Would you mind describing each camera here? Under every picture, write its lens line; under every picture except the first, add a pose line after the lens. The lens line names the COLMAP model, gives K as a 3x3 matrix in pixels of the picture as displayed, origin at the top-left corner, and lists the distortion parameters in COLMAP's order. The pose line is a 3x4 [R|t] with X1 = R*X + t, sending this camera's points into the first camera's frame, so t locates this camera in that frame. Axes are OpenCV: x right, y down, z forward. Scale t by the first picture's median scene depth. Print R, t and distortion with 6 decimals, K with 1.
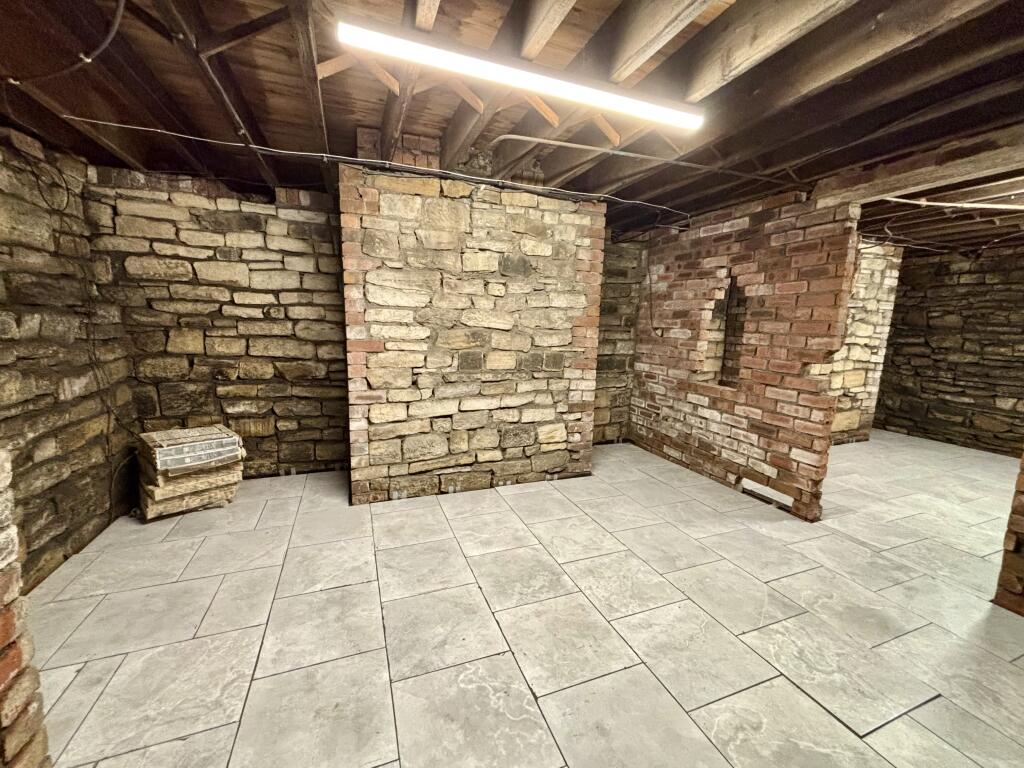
lens RADIAL K [[413.6, 0, 510.6], [0, 413.6, 383.7], [0, 0, 1]] dist [-0.000570, 0.001009]
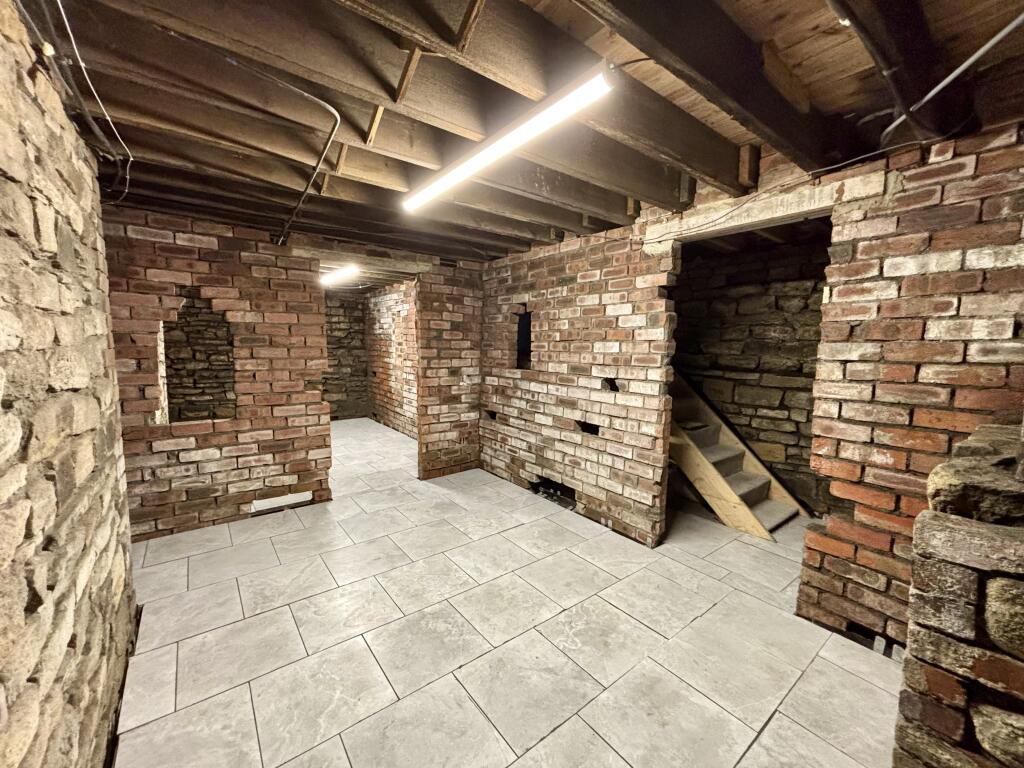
lens RADIAL K [[413.6, 0, 510.4], [0, 413.6, 384.5], [0, 0, 1]] dist [-0.000570, 0.001009]
pose [[-0.281733, -0.128394, 0.950864, -0.557282], [0.122448, 0.978092, 0.168351, -0.152237], [-0.951647, 0.163862, -0.259839, 0.658565]]
